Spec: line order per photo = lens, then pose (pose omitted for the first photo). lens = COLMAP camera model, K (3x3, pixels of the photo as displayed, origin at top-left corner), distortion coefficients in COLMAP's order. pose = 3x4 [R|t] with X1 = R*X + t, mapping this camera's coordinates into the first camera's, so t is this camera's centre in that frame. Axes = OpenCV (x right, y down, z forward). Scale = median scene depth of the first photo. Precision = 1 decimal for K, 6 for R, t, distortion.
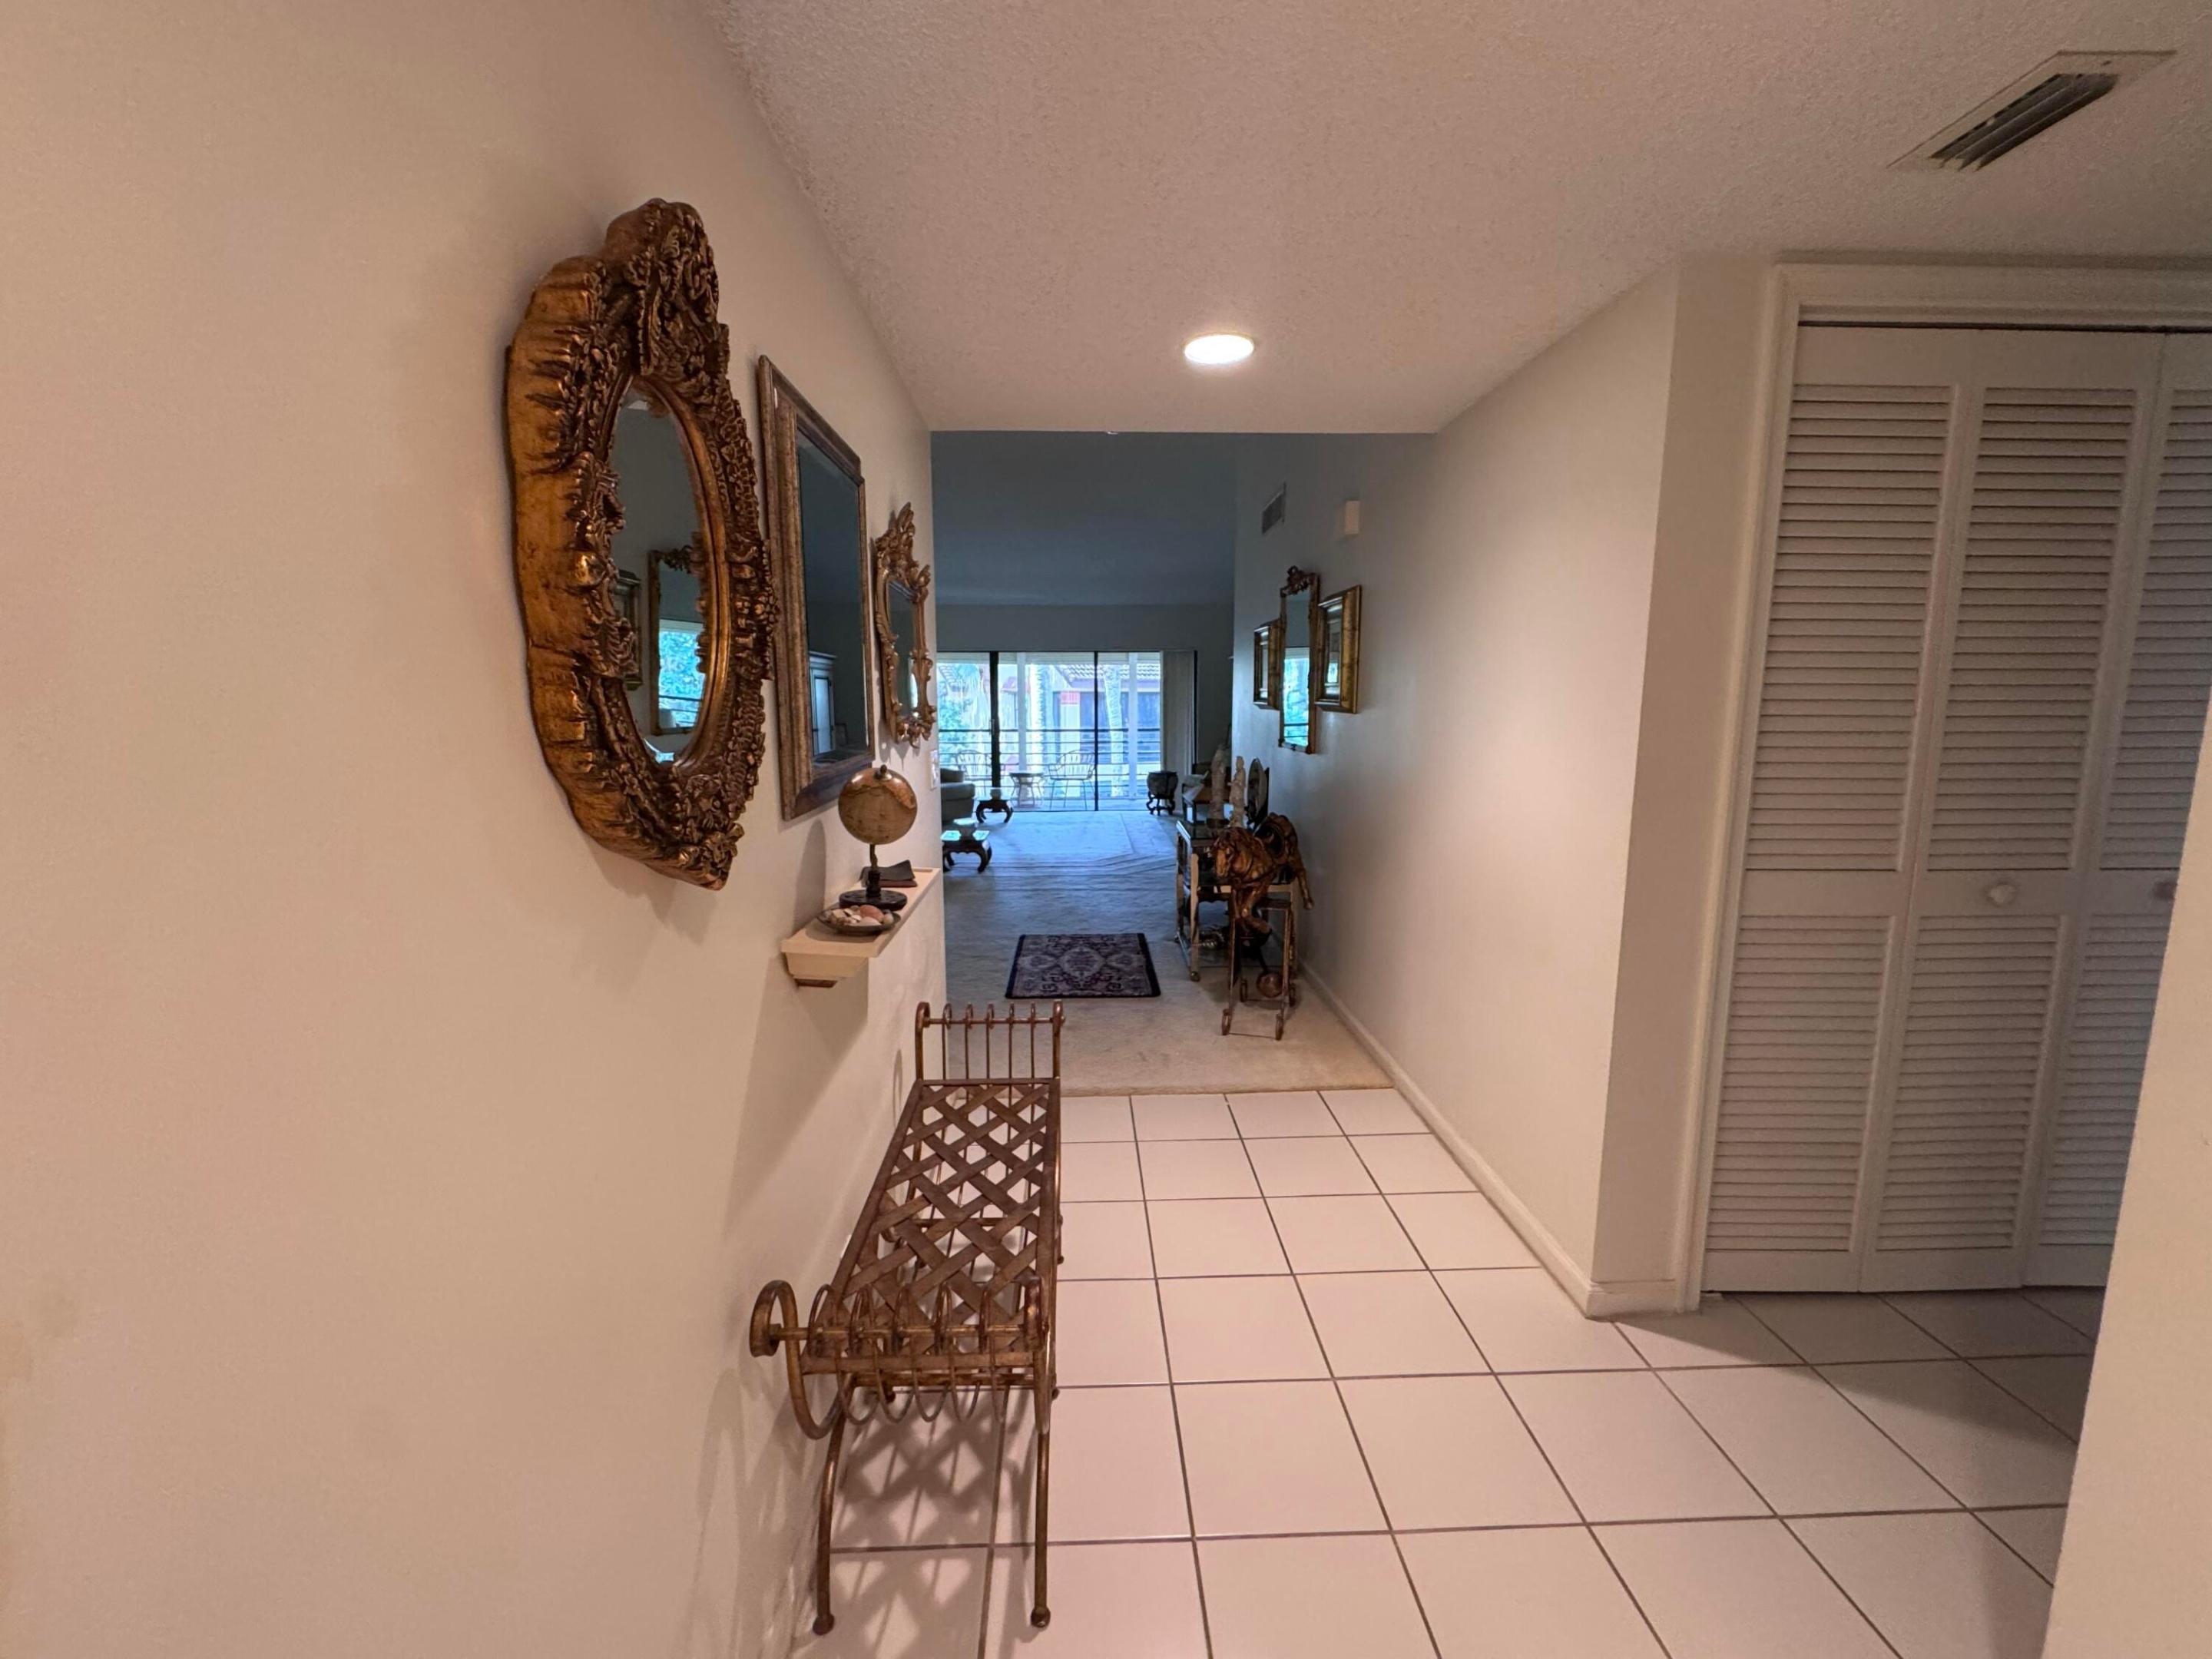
lens RADIAL K [[885.2, 0, 1106.6], [0, 885.2, 825.7], [0, 0, 1]] dist [0.006210, 0.000269]
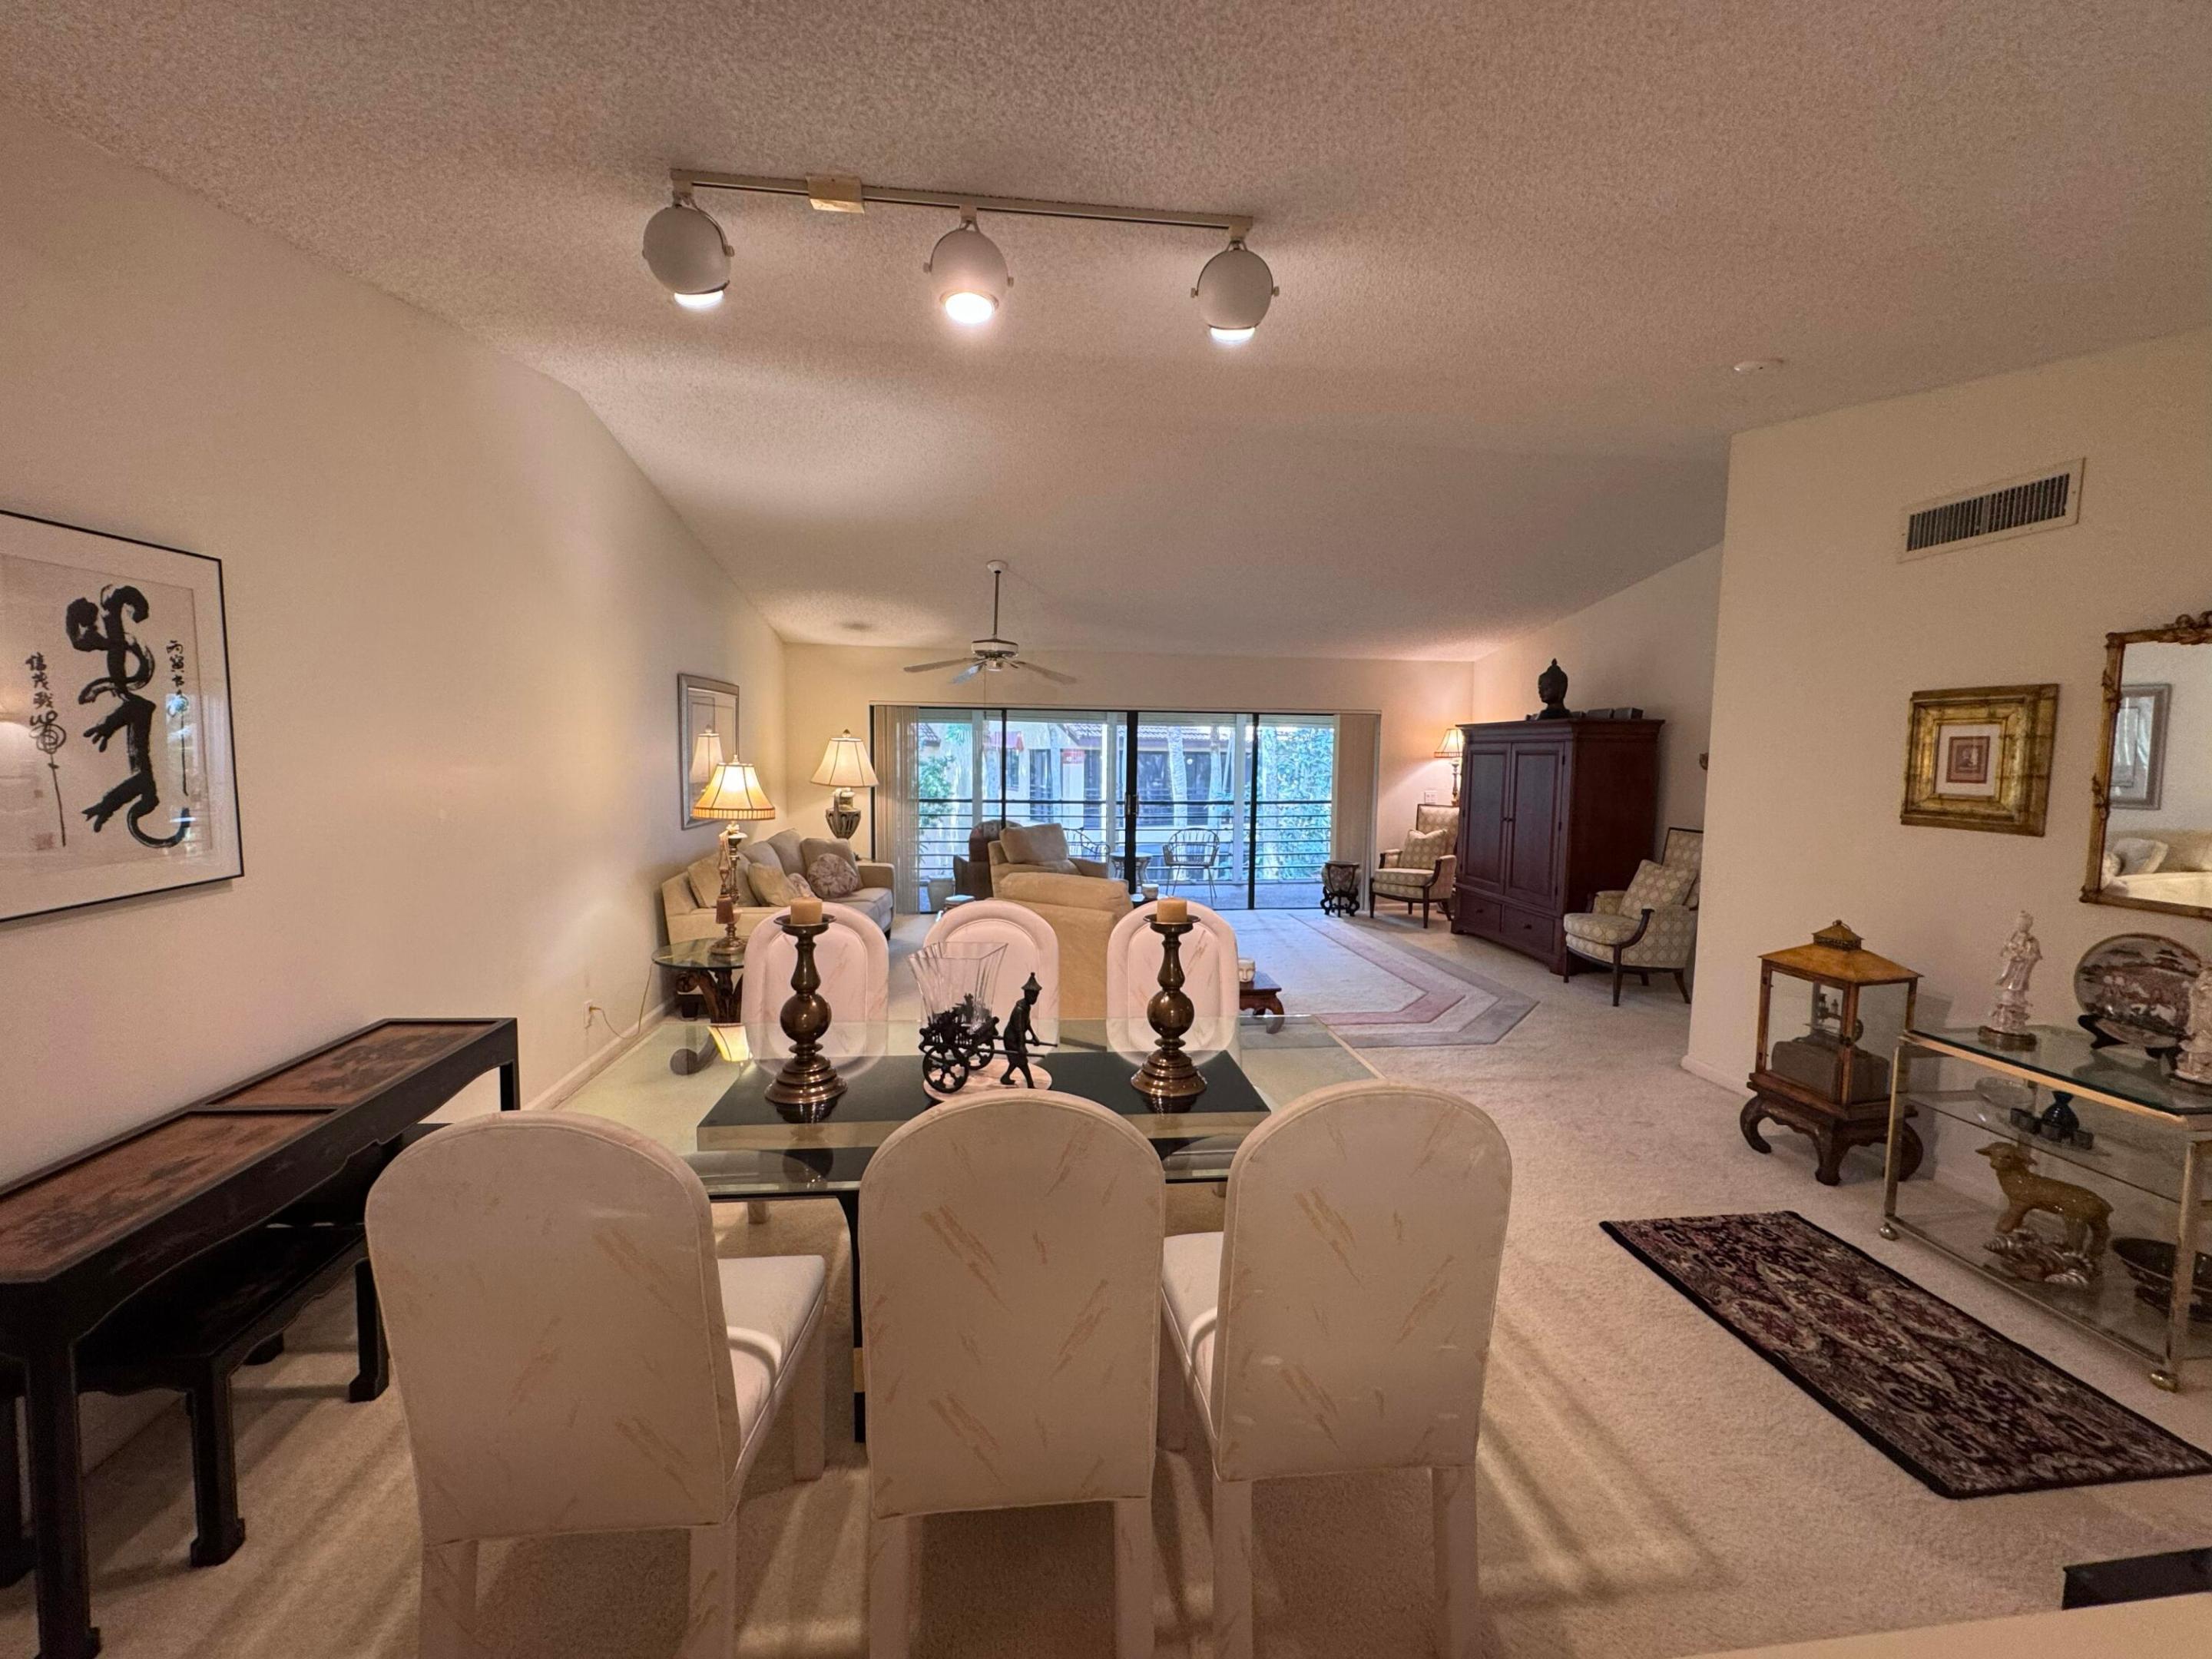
lens RADIAL K [[885.2, 0, 1101.9], [0, 885.2, 819.0], [0, 0, 1]] dist [0.006210, 0.000269]
pose [[0.996765, 0.008956, 0.079866, -0.723587], [-0.003515, 0.997678, -0.068014, -0.146163], [-0.080290, 0.067513, 0.994483, 0.706649]]
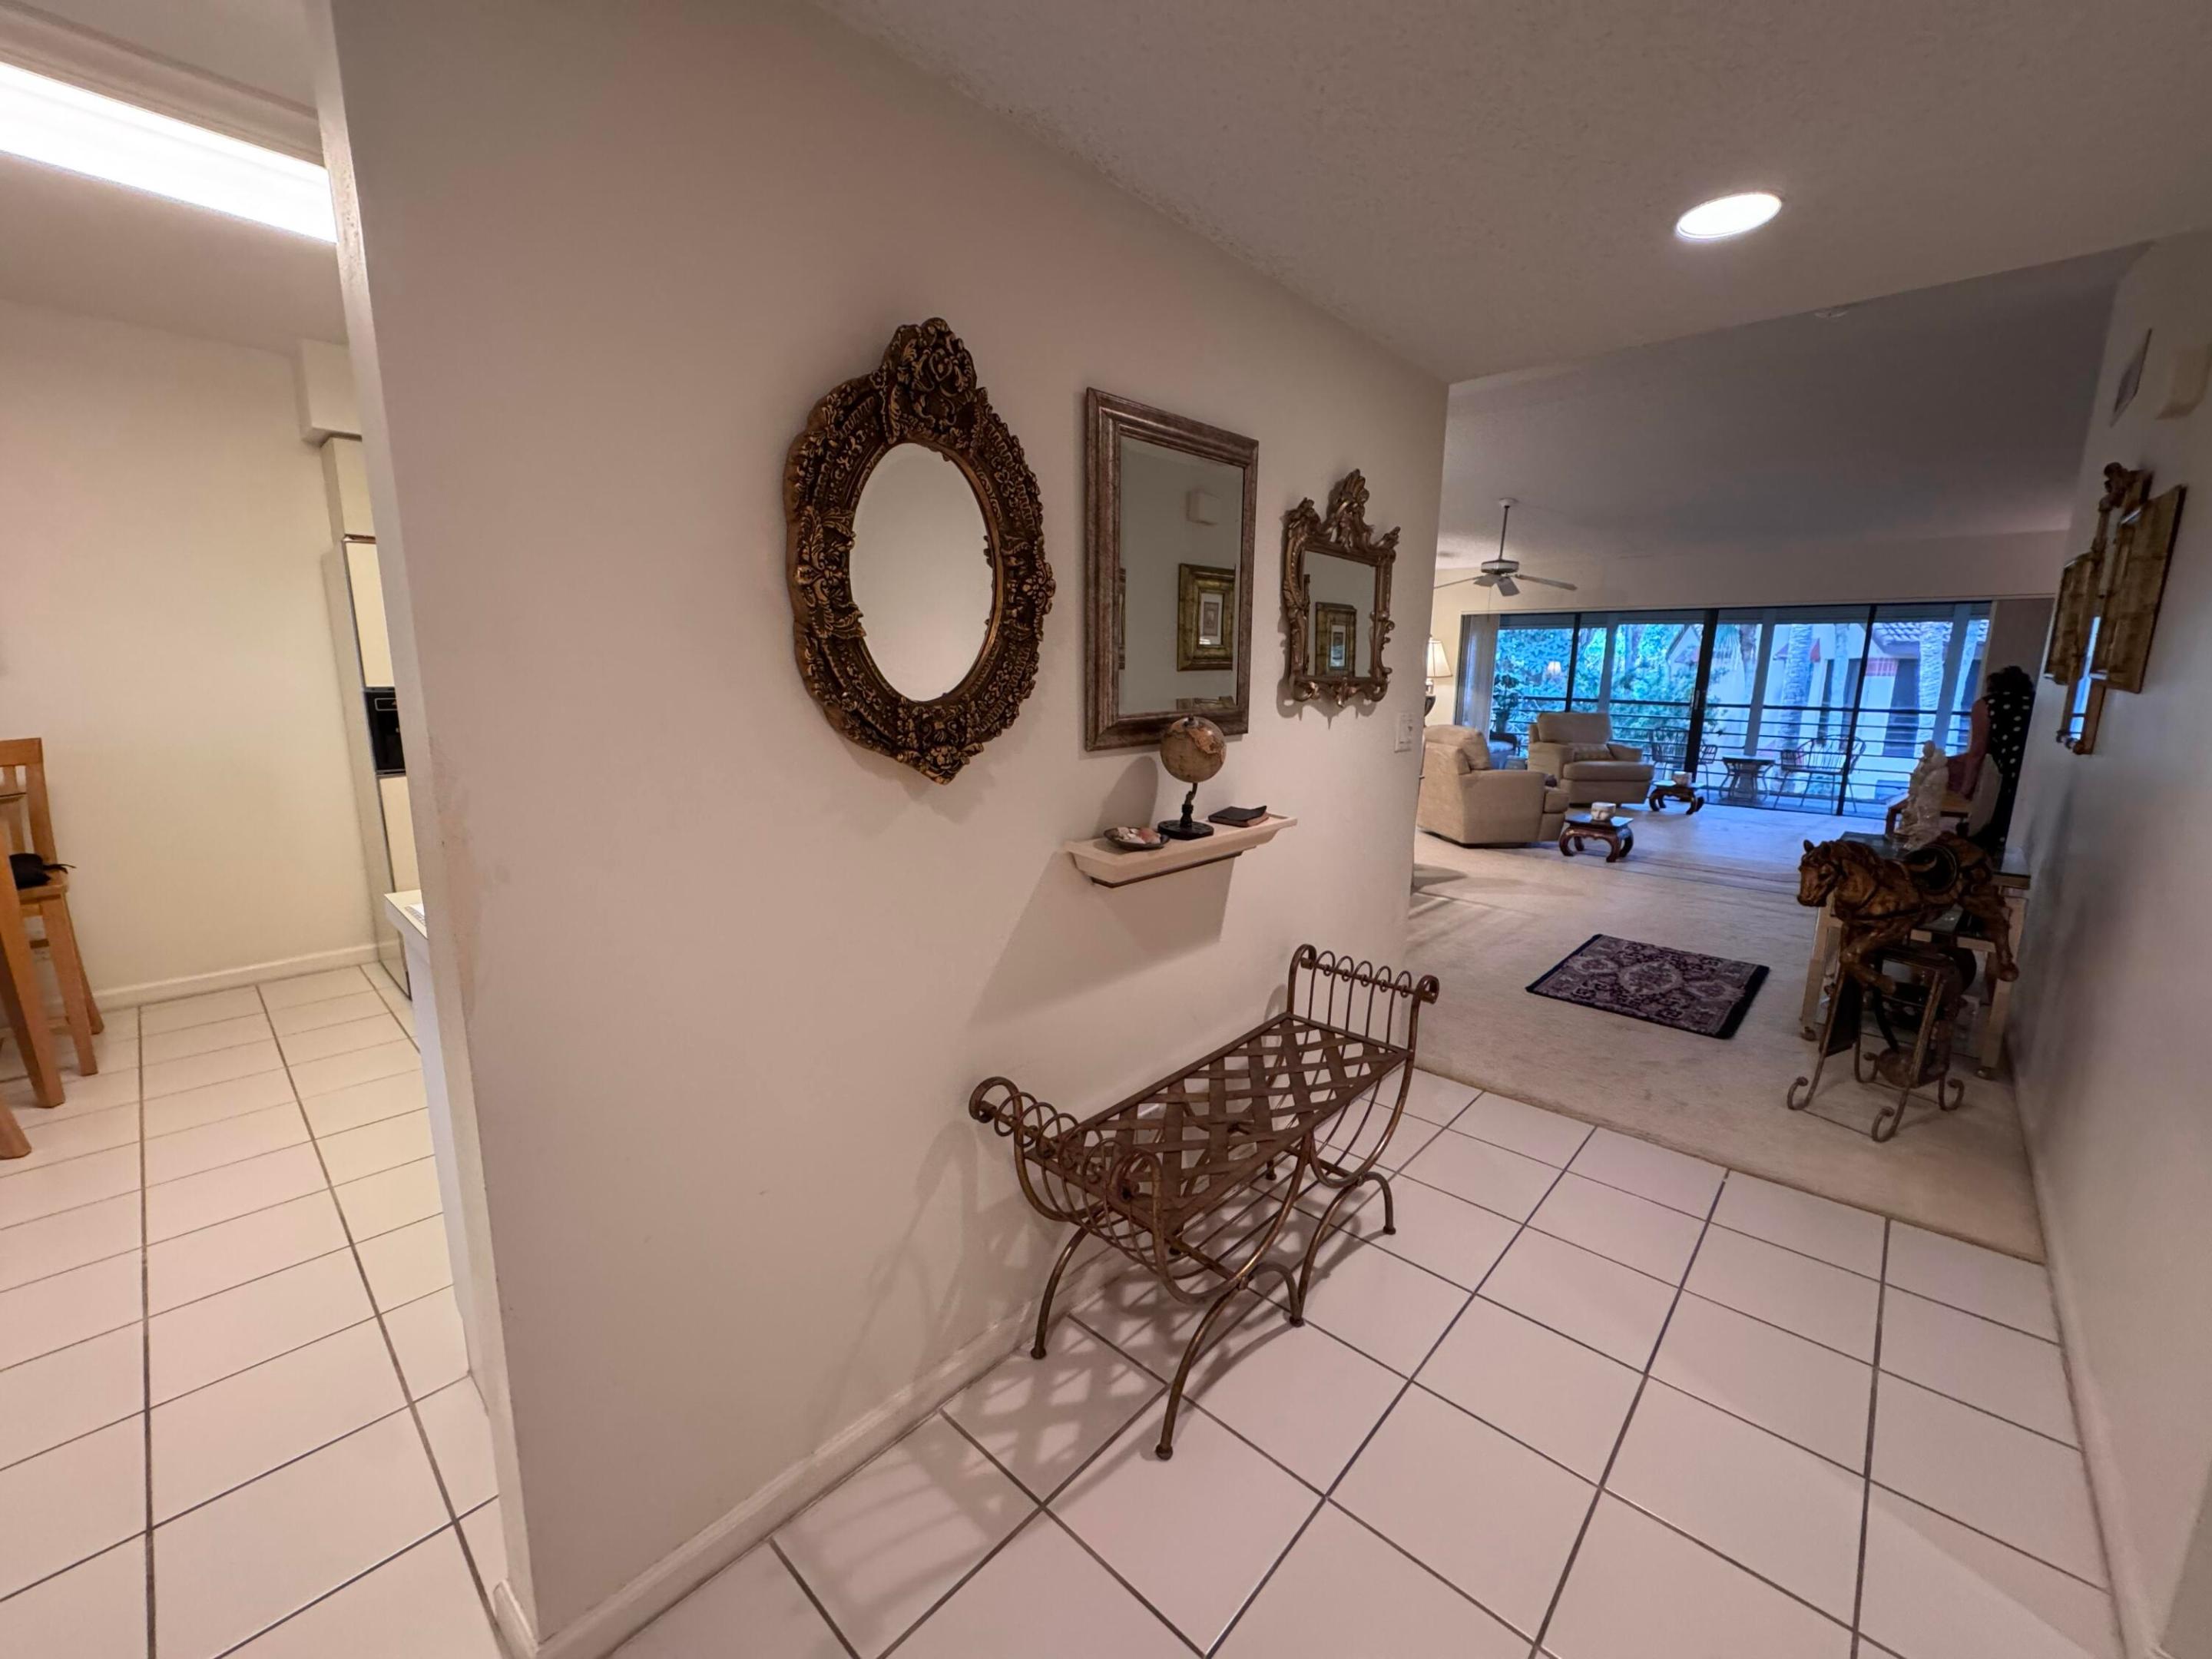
lens RADIAL K [[885.2, 0, 1106.3], [0, 885.2, 822.8], [0, 0, 1]] dist [0.006210, 0.000269]
pose [[0.716477, 0.134653, -0.684492, 0.226932], [-0.110936, 0.990701, 0.078771, -0.003000], [0.688734, 0.019497, 0.724752, 0.036632]]
